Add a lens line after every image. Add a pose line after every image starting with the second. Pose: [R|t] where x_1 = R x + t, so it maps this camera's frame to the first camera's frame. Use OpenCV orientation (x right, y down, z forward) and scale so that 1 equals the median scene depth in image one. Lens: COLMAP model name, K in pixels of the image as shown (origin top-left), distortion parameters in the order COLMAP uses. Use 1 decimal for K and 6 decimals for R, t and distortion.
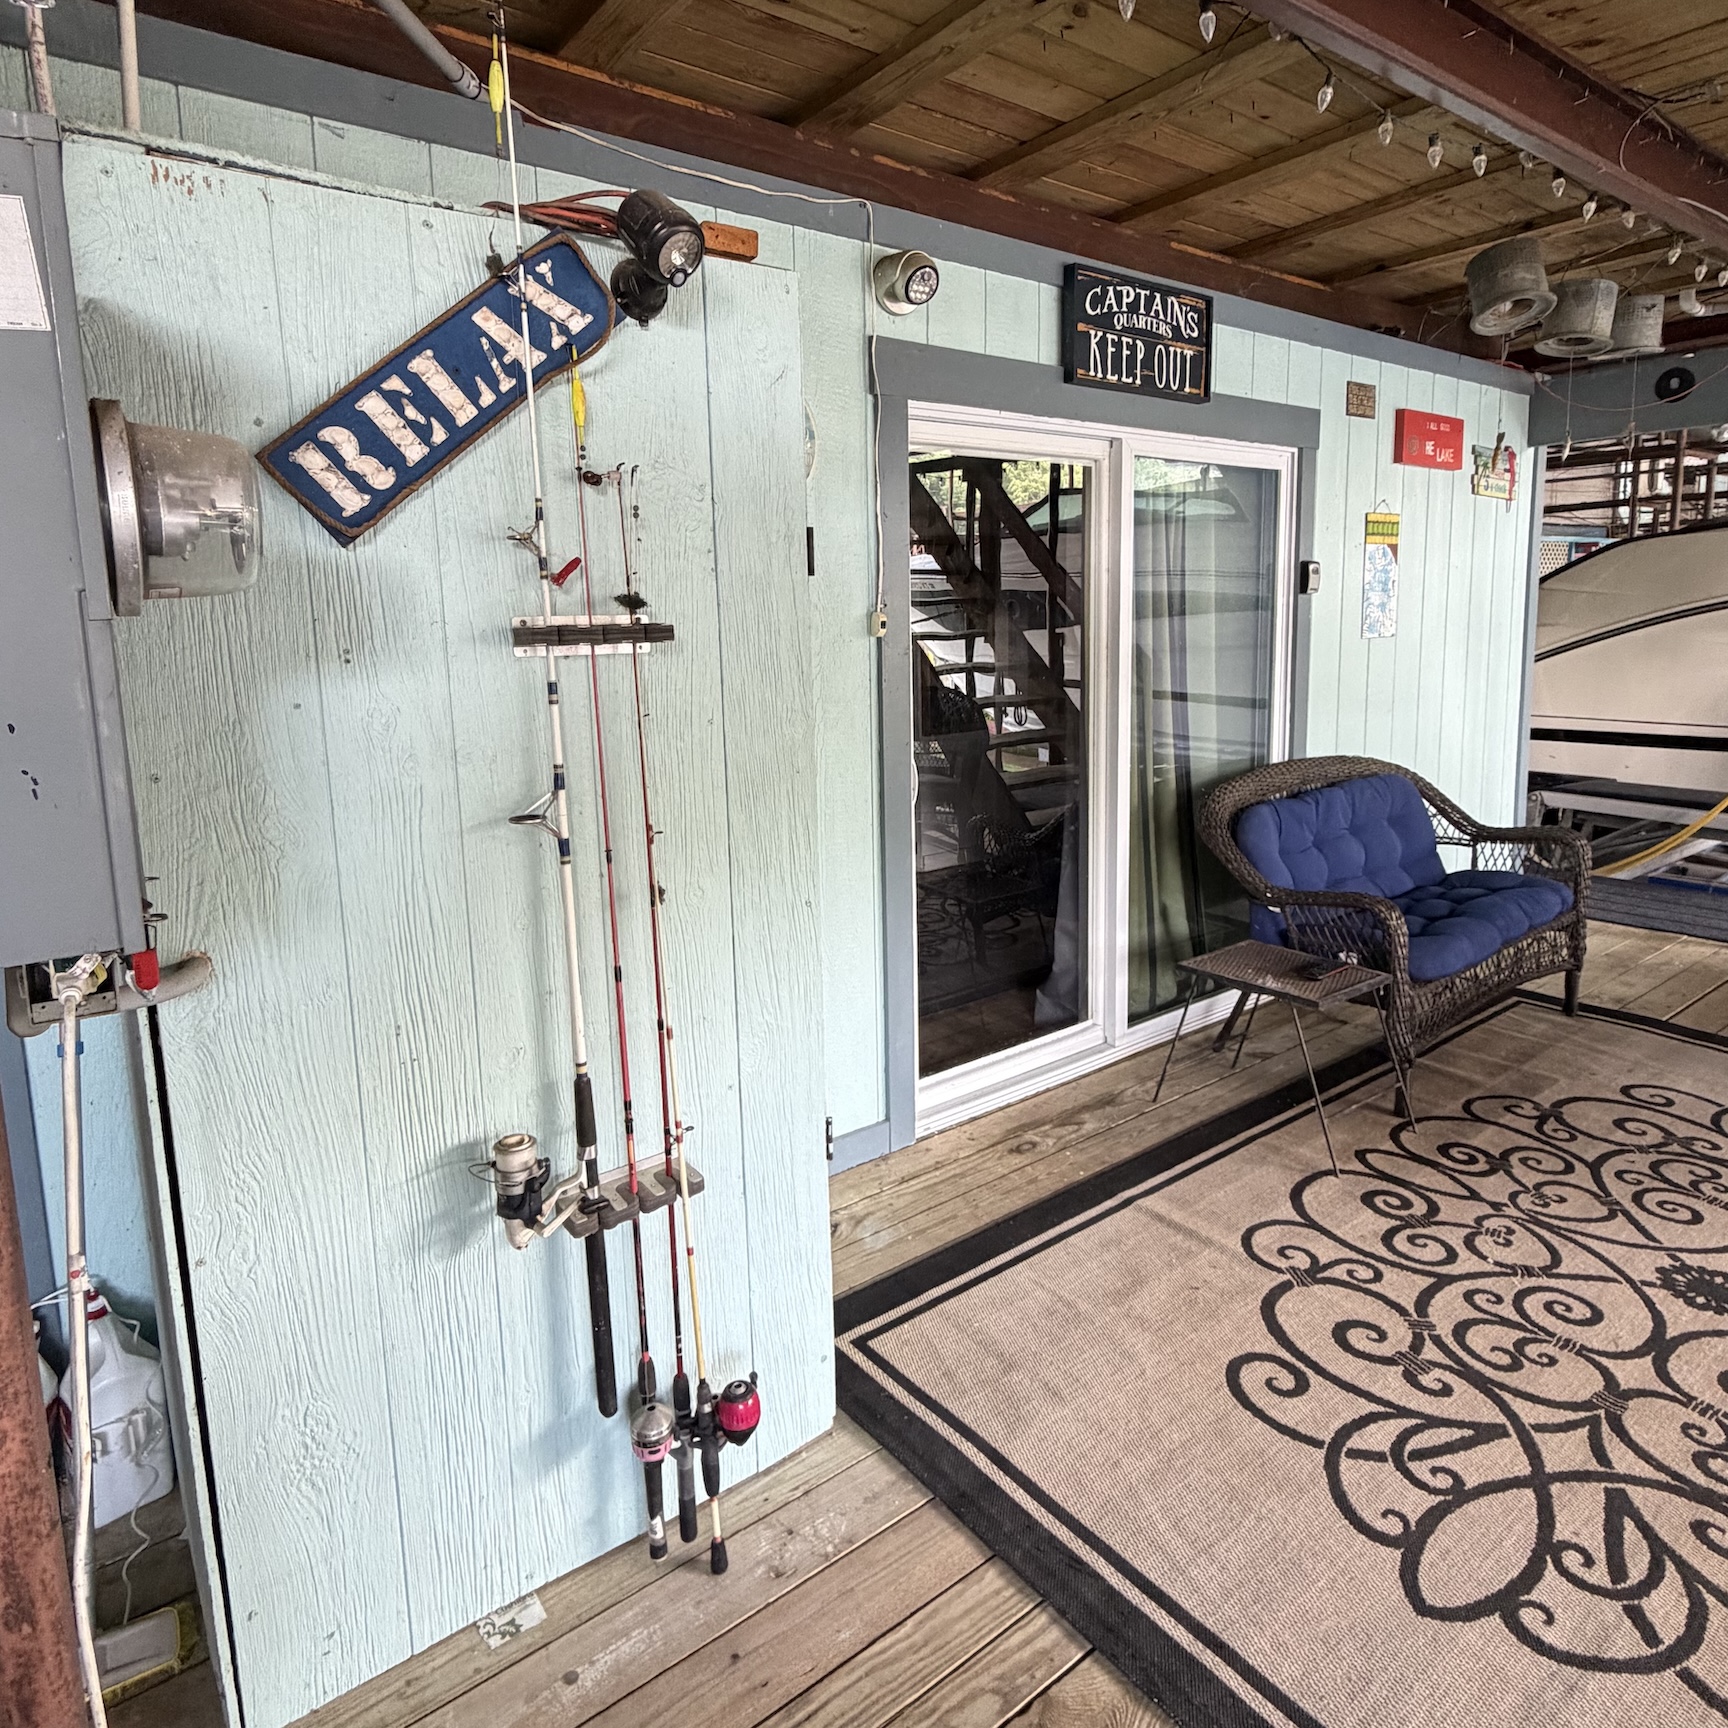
lens RADIAL K [[1112.3, 0, 865.0], [0, 1112.3, 776.3], [0, 0, 1]] dist [-0.002765, -0.001412]
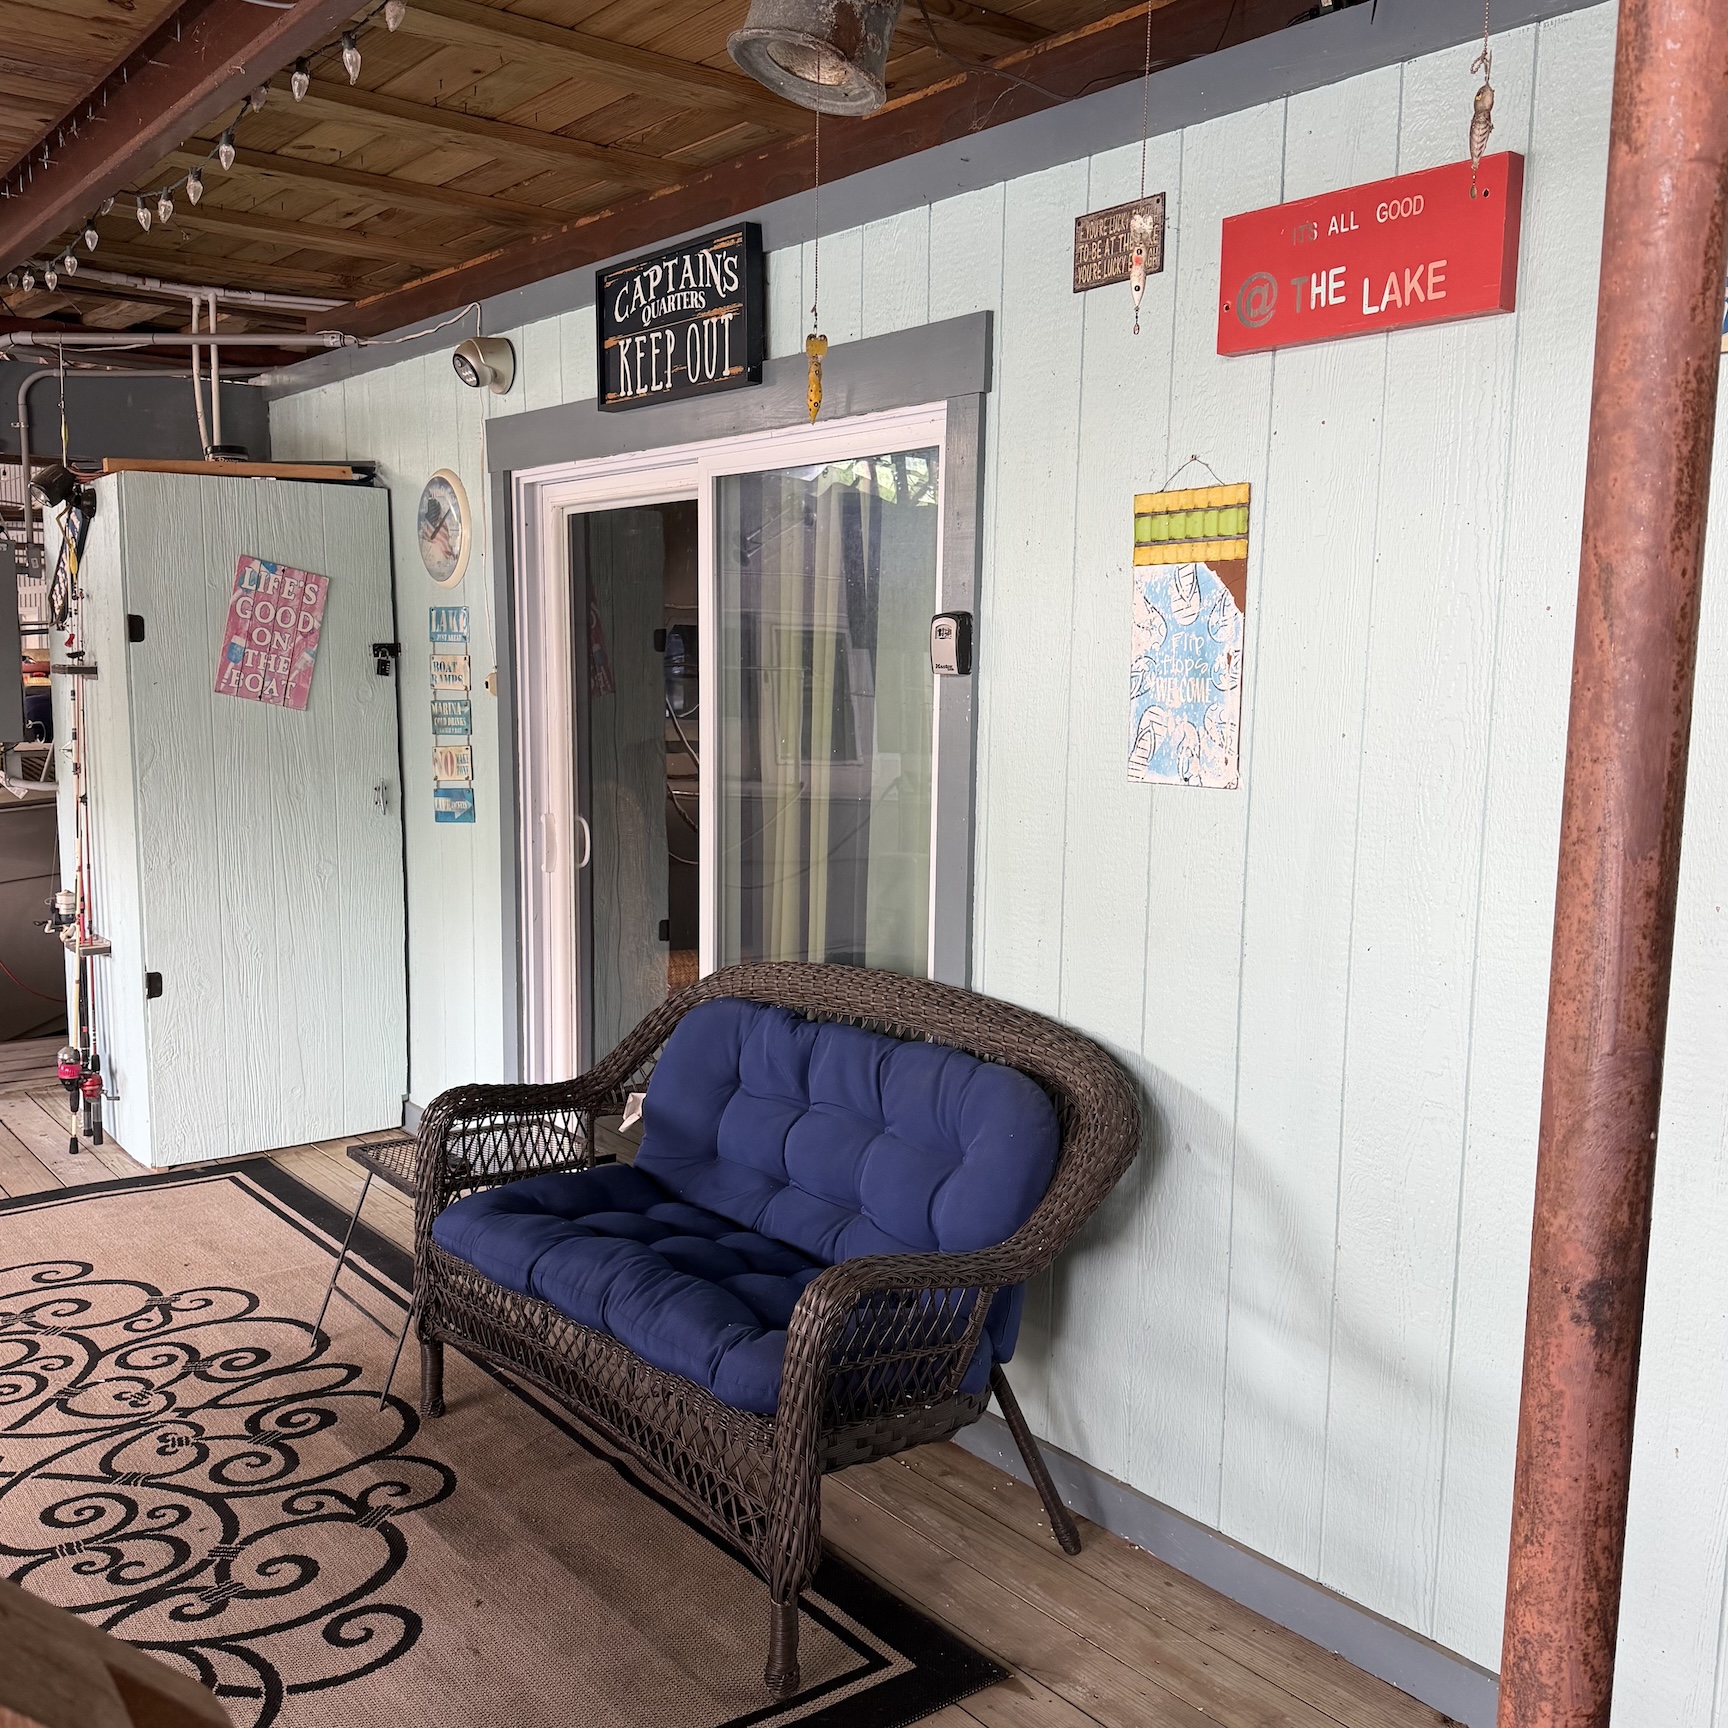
lens RADIAL K [[1707.8, 0, 861.0], [0, 1707.8, 911.6], [0, 0, 1]] dist [0.129384, -0.215746]
pose [[0.005573, 0.165270, -0.986233, 1.508689], [-0.164554, 0.972955, 0.162115, -0.223257], [0.986352, 0.161385, 0.032618, 1.179936]]
